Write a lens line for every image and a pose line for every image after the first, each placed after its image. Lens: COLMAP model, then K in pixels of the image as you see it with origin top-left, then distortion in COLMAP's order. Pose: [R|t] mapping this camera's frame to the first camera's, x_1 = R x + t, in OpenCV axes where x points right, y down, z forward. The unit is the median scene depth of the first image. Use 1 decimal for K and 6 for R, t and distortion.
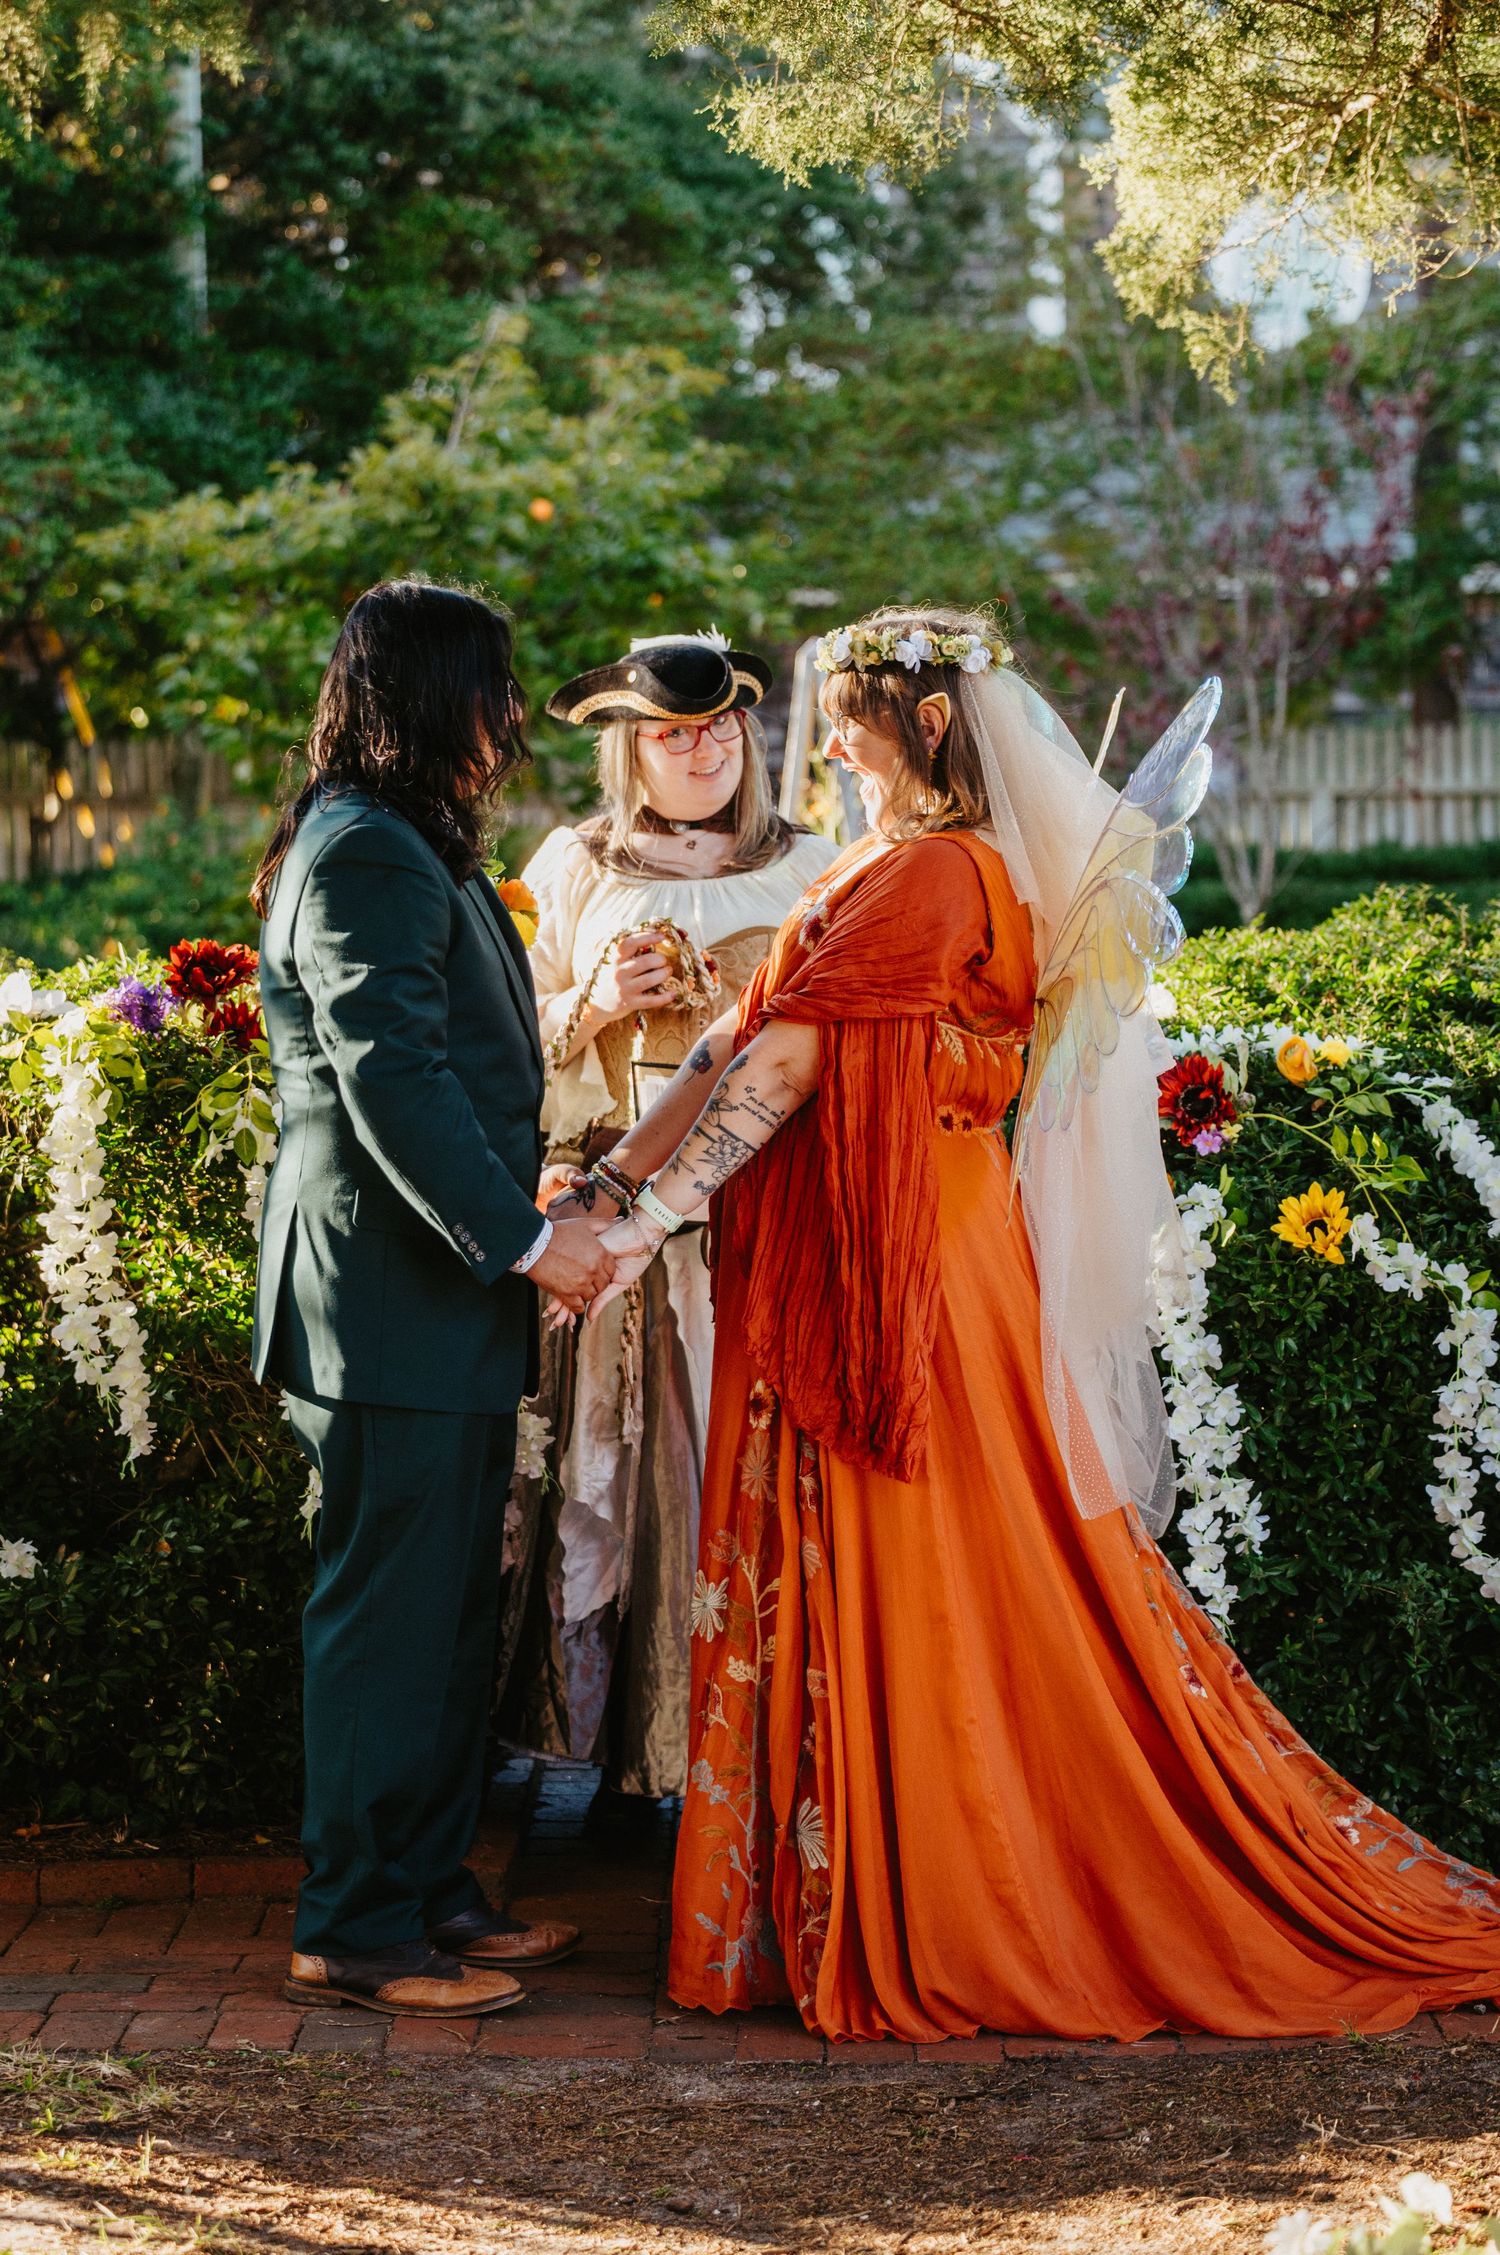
lens RADIAL K [[4514.7, 0, 729.9], [0, 4514.7, 1113.6], [0, 0, 1]] dist [0.010018, 0.058740]
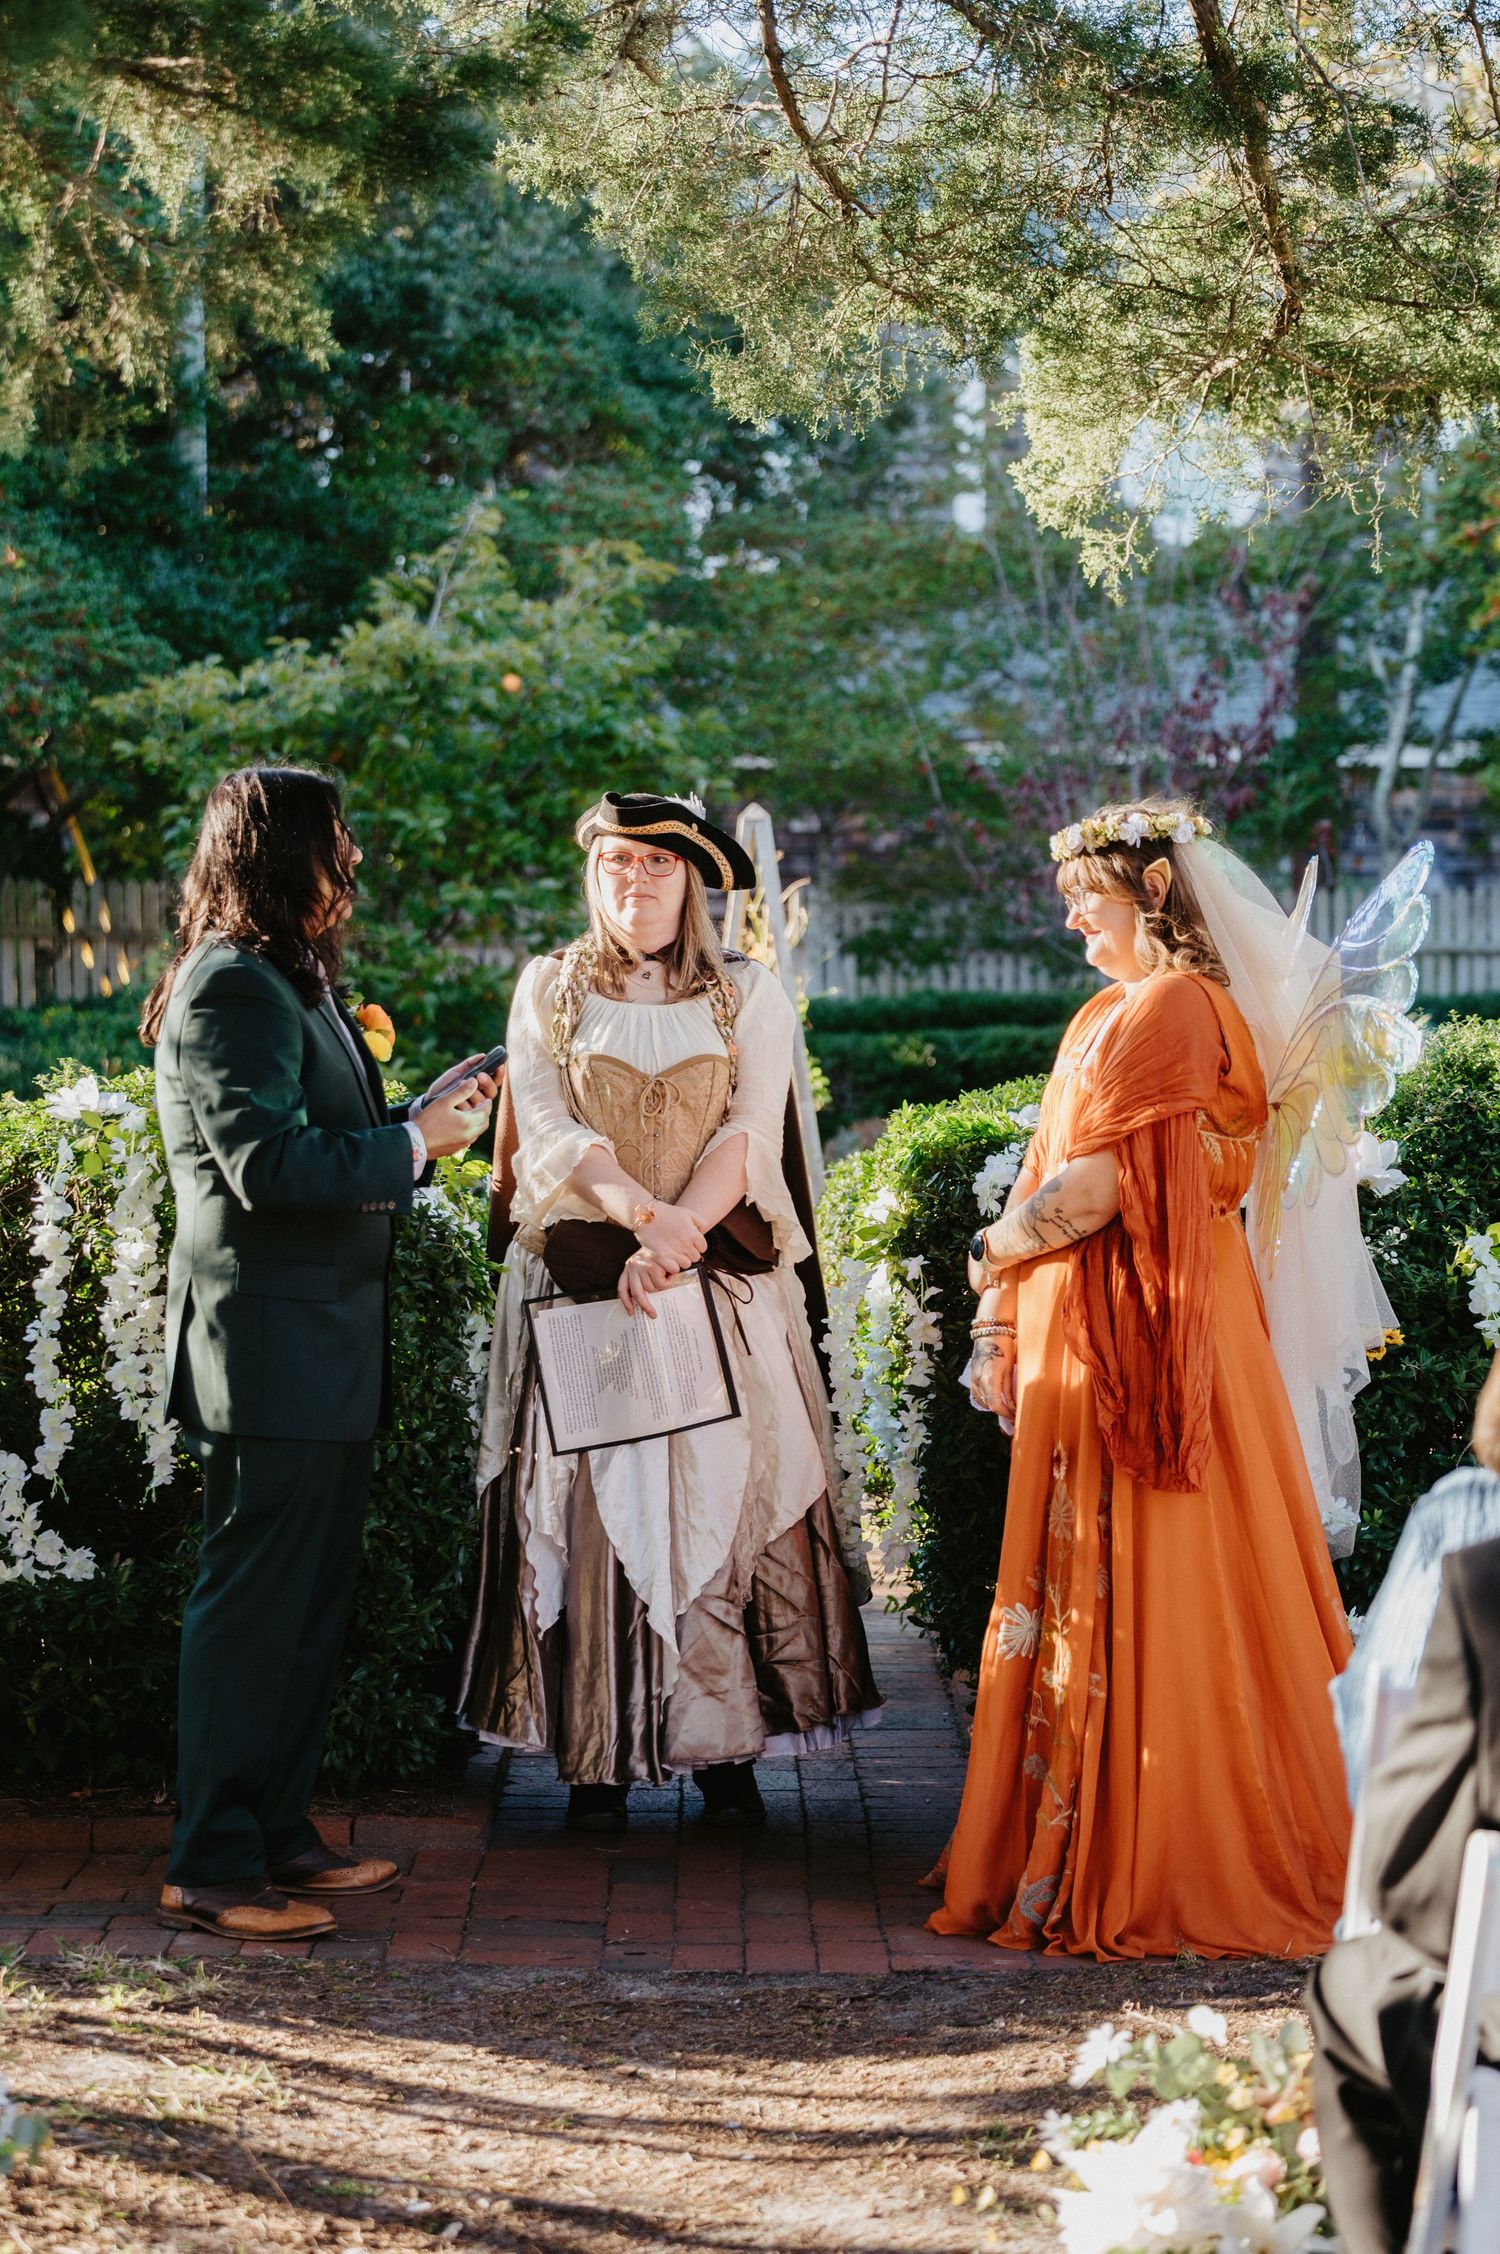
lens RADIAL K [[4457.7, 0, 602.4], [0, 4457.7, 1123.7], [0, 0, 1]] dist [-0.000780, -0.055711]
pose [[0.999755, 0.017940, -0.012991, -0.002781], [-0.018310, 0.999412, -0.028986, 0.007197], [0.012463, 0.029217, 0.999495, -0.101698]]
